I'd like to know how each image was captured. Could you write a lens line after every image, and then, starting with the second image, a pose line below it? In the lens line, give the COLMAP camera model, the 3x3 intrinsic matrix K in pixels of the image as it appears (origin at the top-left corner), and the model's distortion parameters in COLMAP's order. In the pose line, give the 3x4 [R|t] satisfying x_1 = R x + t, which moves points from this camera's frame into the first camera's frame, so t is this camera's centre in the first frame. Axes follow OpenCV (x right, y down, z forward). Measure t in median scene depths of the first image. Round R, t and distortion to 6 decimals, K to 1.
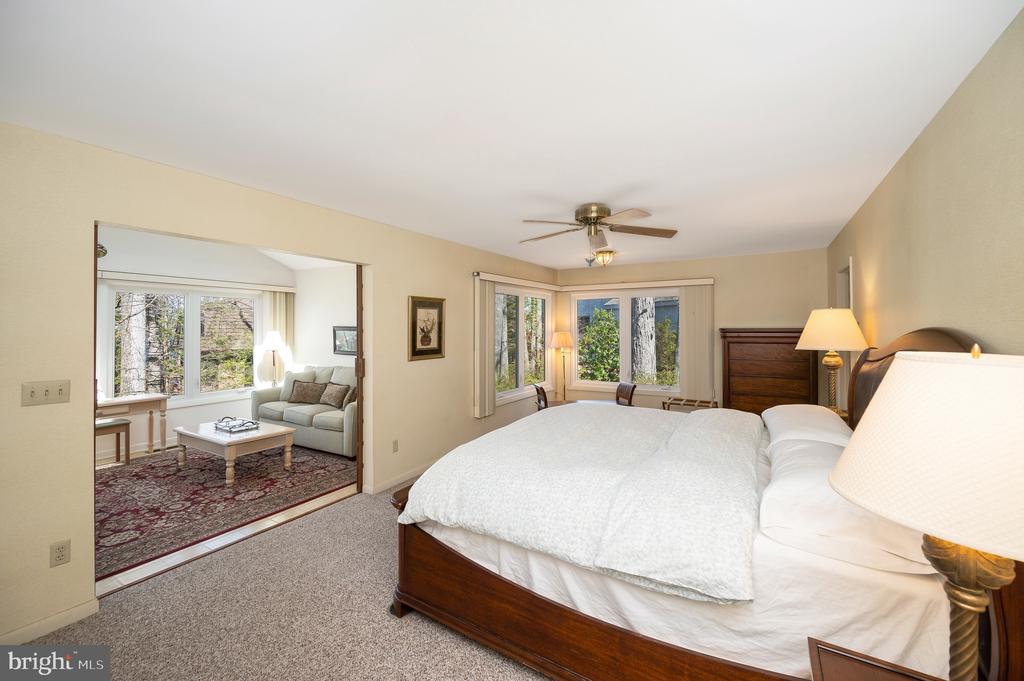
lens RADIAL K [[423.1, 0, 516.0], [0, 423.1, 314.4], [0, 0, 1]] dist [0.002402, 0.000317]
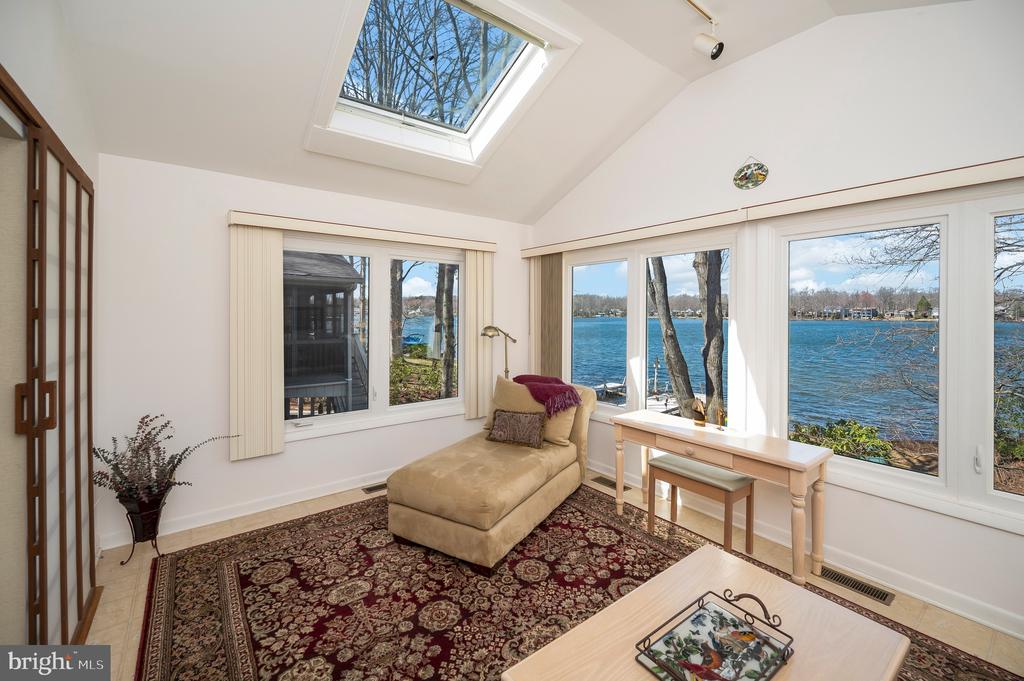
lens RADIAL K [[423.1, 0, 516.0], [0, 423.1, 314.4], [0, 0, 1]] dist [0.002402, 0.000317]
pose [[0.349139, 0.009020, 0.937027, -1.064863], [-0.028473, 0.999594, 0.000986, 0.041065], [-0.936638, -0.027024, 0.349254, 0.701016]]
